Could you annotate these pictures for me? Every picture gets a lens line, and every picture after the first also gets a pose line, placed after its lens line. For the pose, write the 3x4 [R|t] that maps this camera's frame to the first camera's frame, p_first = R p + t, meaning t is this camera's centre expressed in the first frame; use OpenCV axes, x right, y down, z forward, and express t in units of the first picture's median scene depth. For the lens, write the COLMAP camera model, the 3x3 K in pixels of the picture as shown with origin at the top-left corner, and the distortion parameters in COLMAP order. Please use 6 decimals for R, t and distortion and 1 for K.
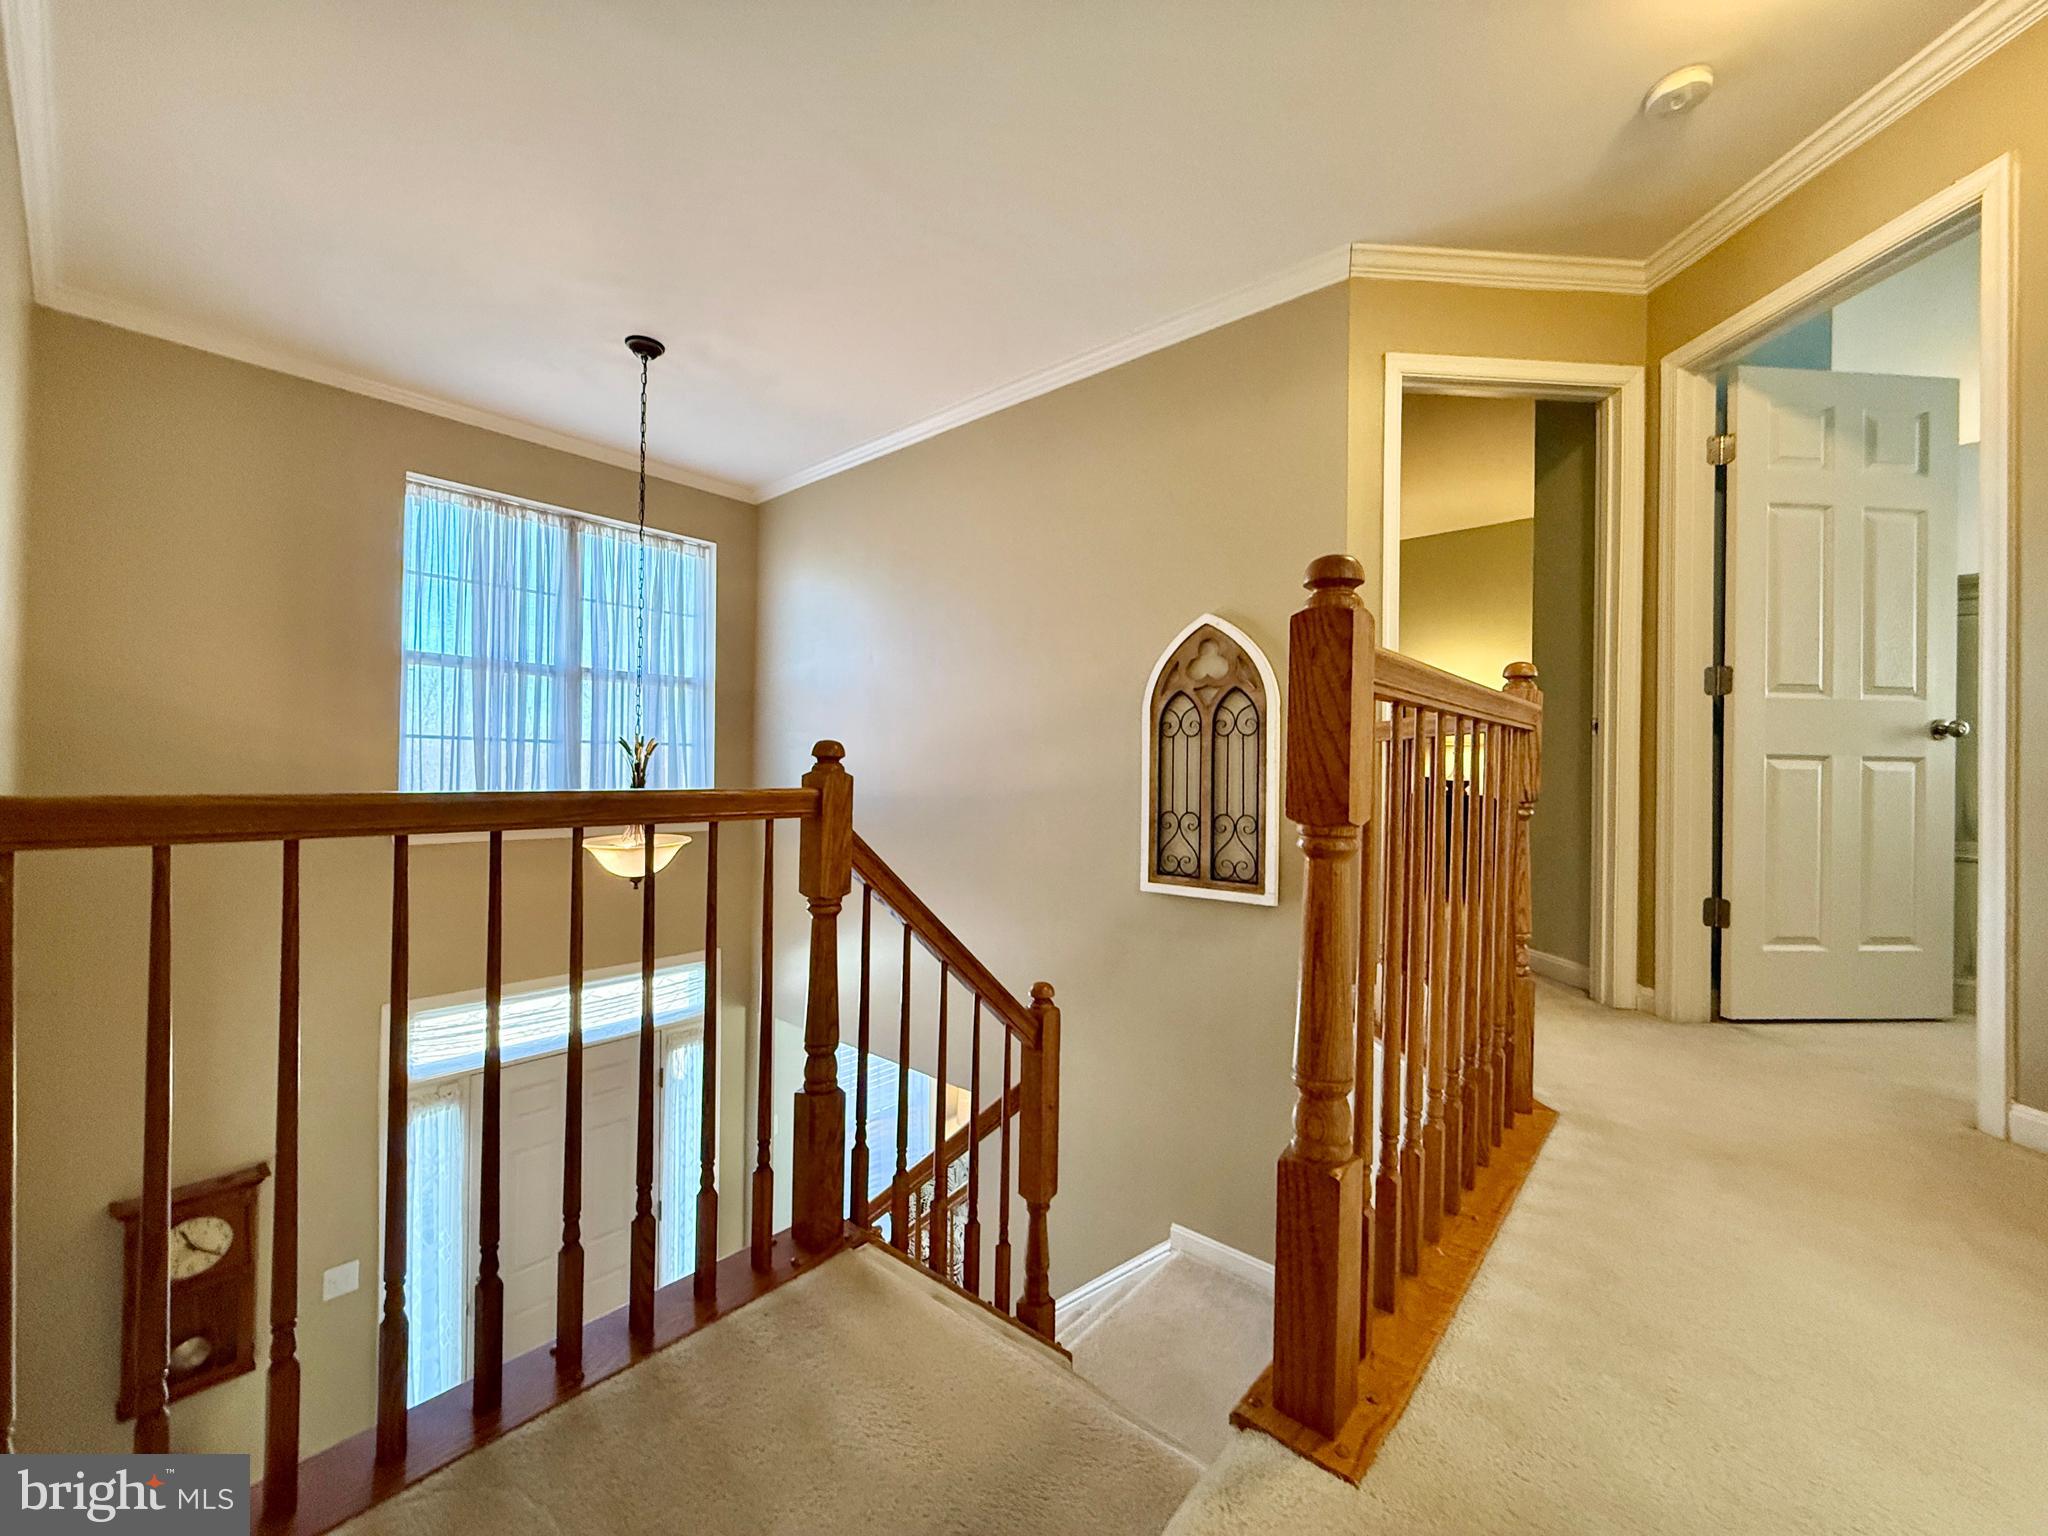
lens RADIAL K [[821.9, 0, 1025.7], [0, 821.9, 777.2], [0, 0, 1]] dist [0.011209, -0.000445]
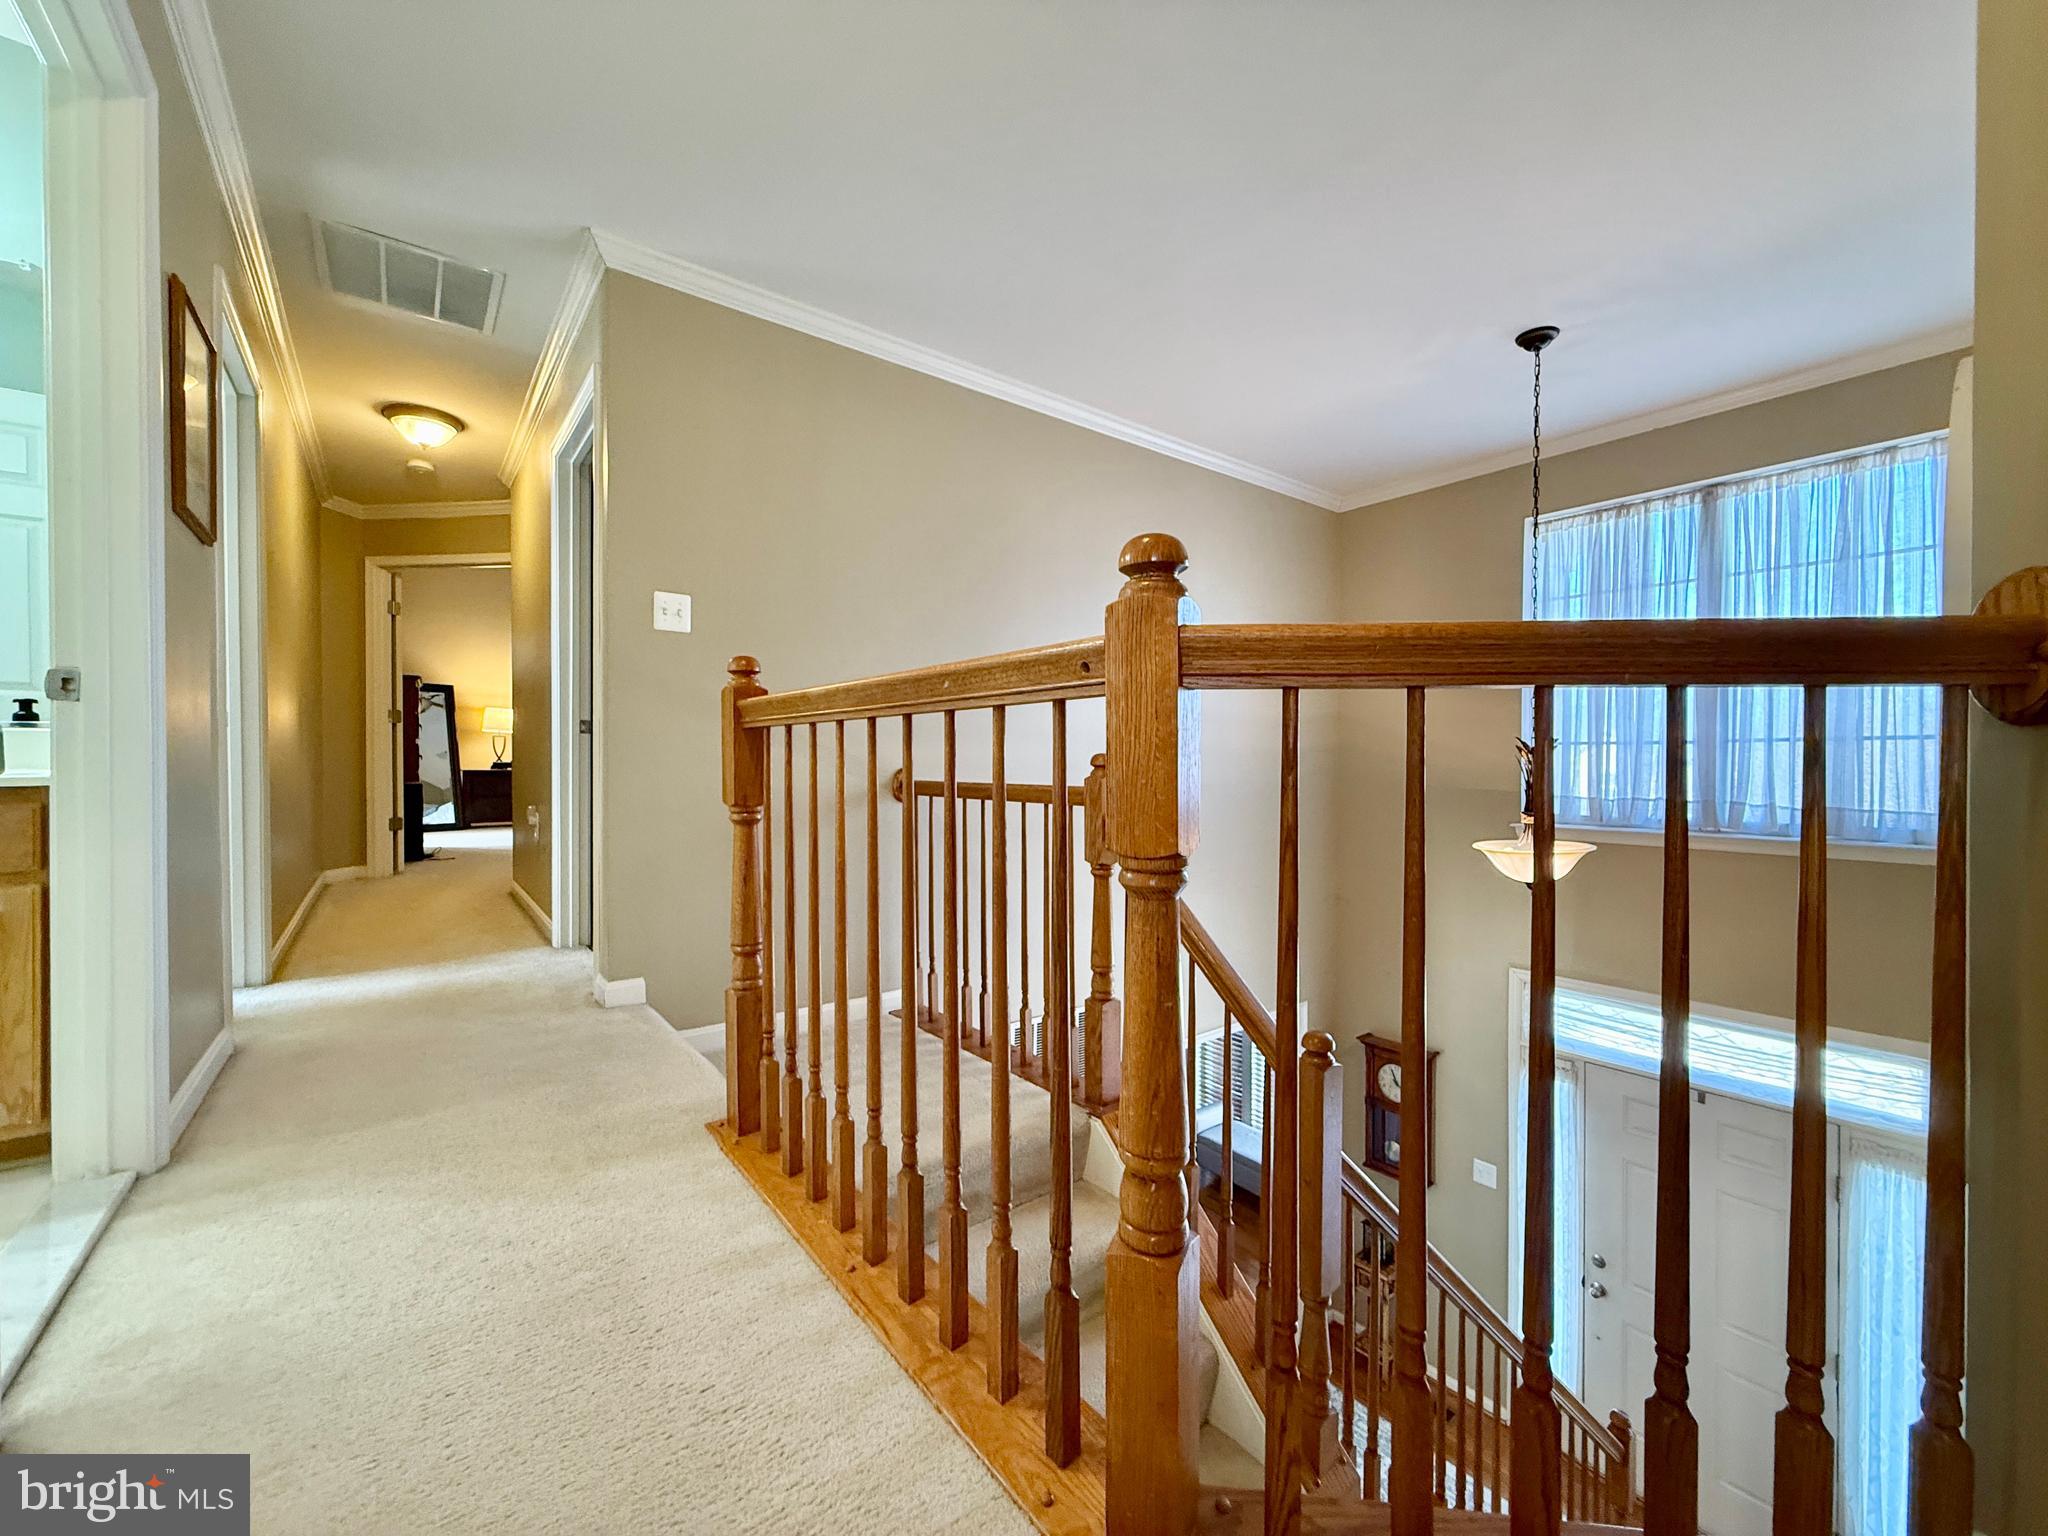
lens RADIAL K [[821.9, 0, 1024.4], [0, 821.9, 764.4], [0, 0, 1]] dist [0.011209, -0.000445]
pose [[-0.194880, -0.009220, -0.980784, 0.497769], [-0.006808, 0.999944, -0.008048, -0.005897], [0.980804, 0.005109, -0.194932, 0.491504]]
